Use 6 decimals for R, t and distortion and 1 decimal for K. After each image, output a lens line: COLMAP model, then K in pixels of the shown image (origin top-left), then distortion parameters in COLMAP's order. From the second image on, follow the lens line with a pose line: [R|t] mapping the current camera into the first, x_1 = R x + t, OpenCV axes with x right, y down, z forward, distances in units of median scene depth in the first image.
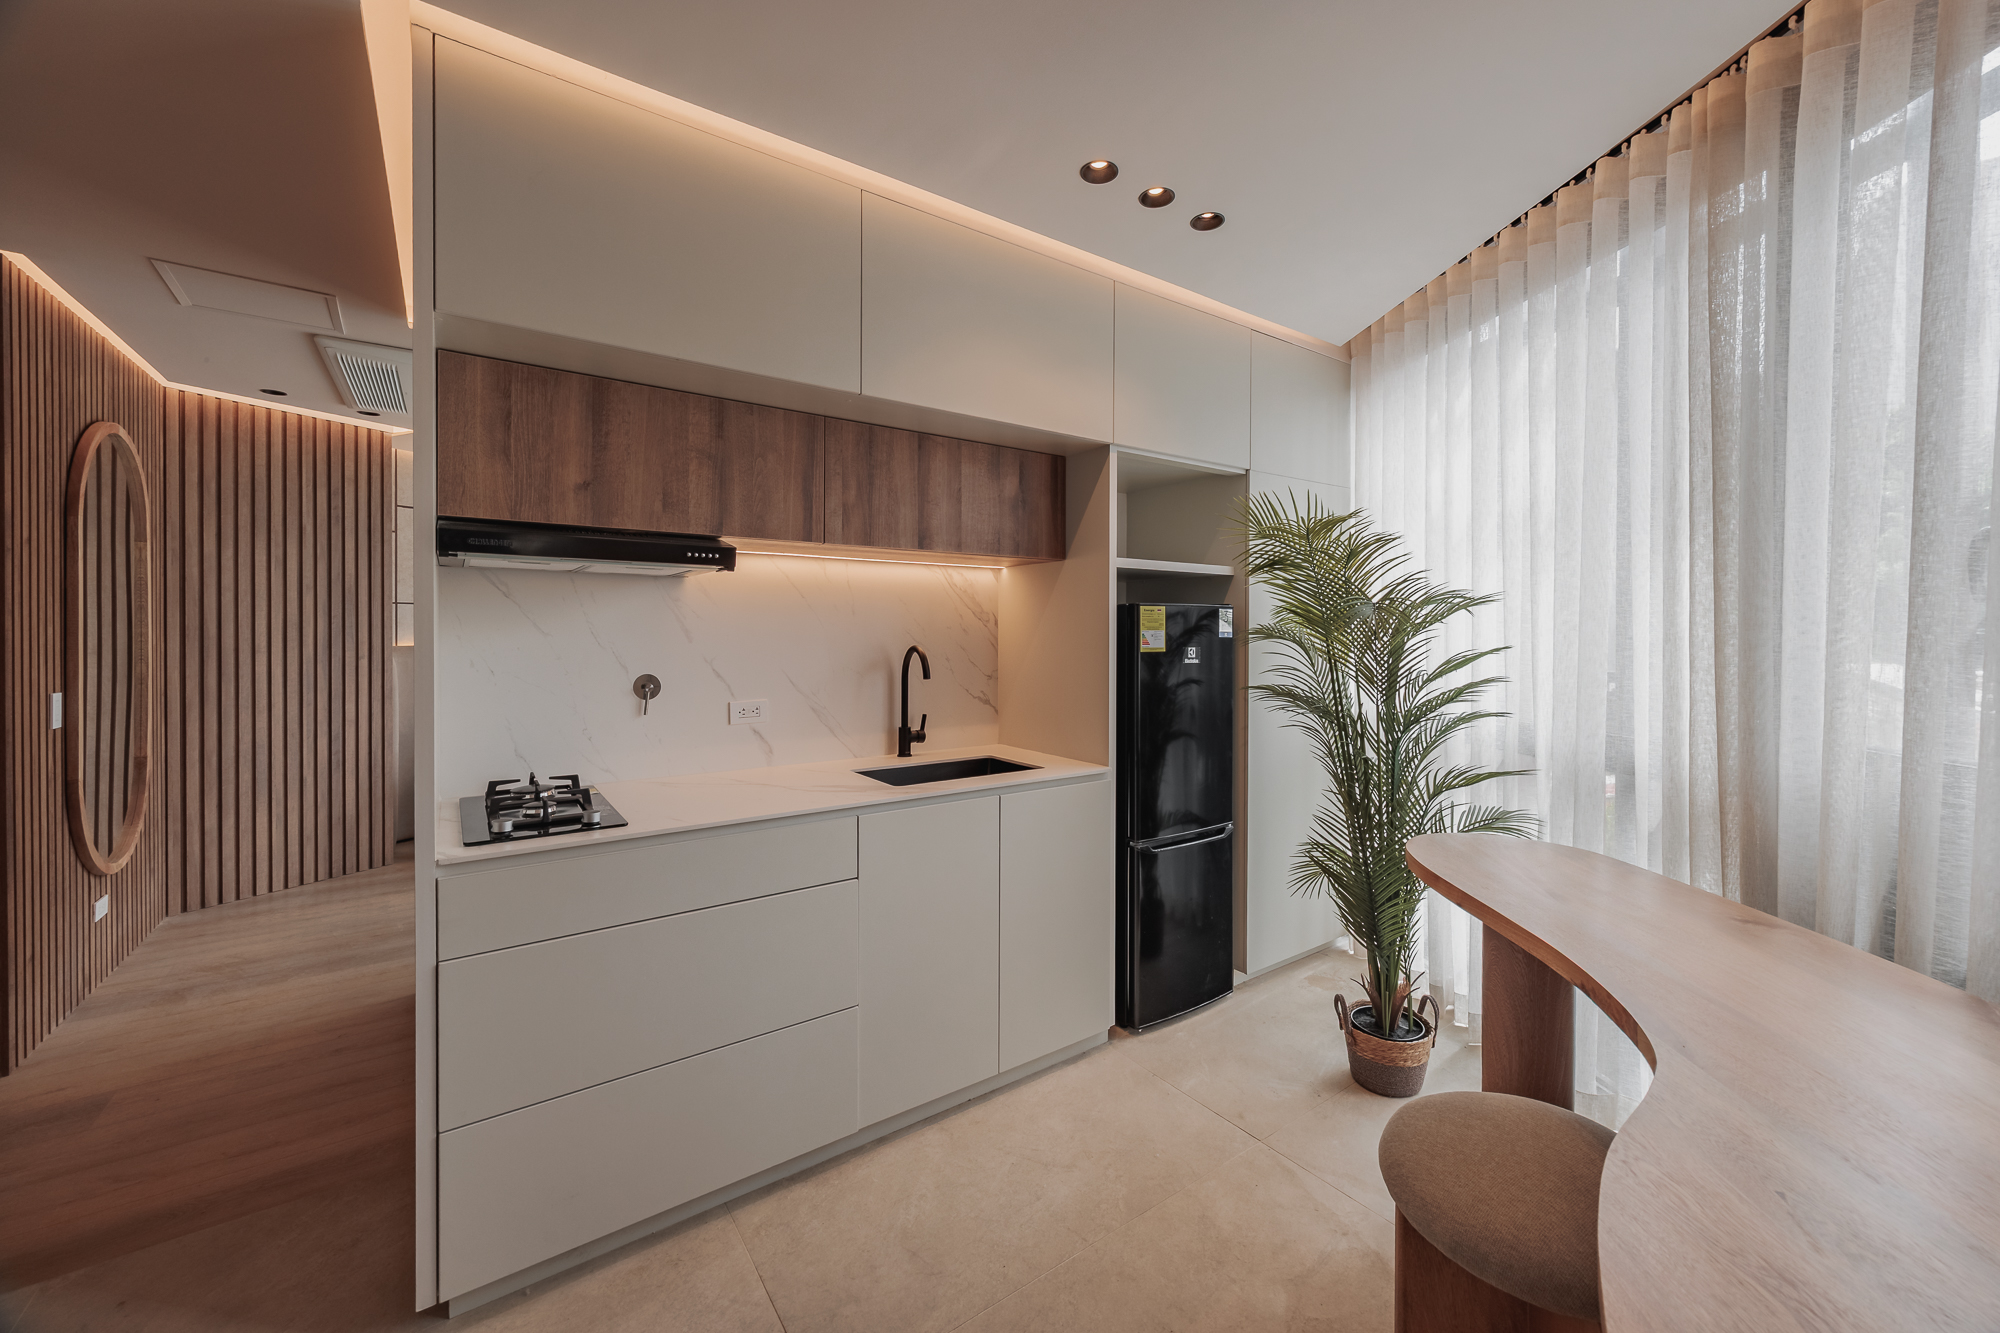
lens RADIAL K [[780.5, 0, 1003.7], [0, 780.5, 633.7], [0, 0, 1]] dist [0.001196, 0.000181]
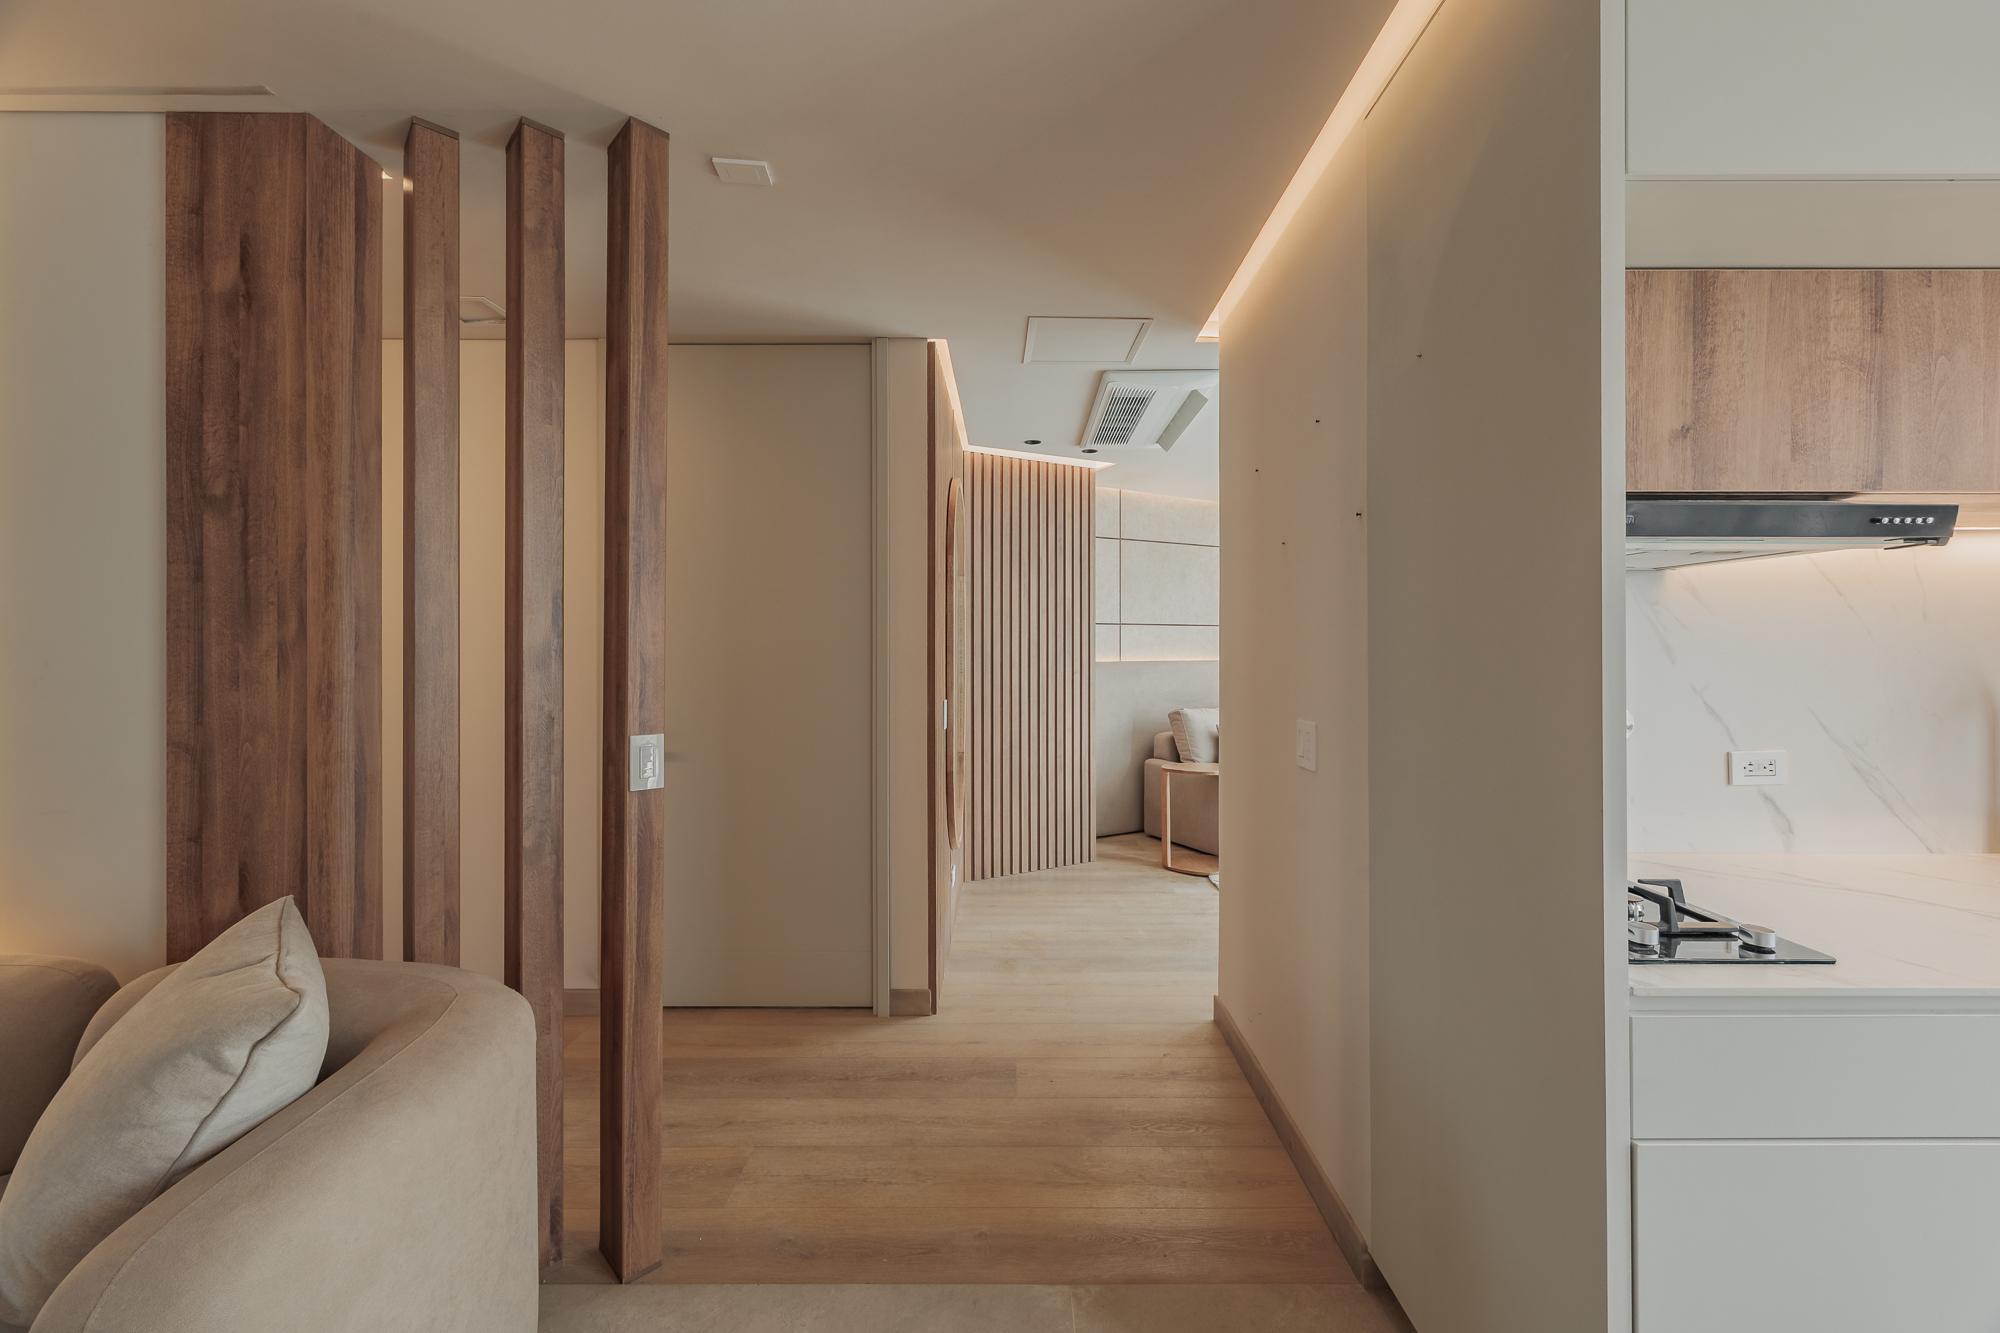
lens RADIAL K [[768.1, 0, 999.4], [0, 768.1, 643.0], [0, 0, 1]] dist [0.000982, 0.000091]
pose [[0.806911, -0.006463, -0.590637, -0.500765], [-0.000007, 0.999940, -0.010951, 0.000253], [0.590673, 0.008841, 0.806863, 0.092241]]
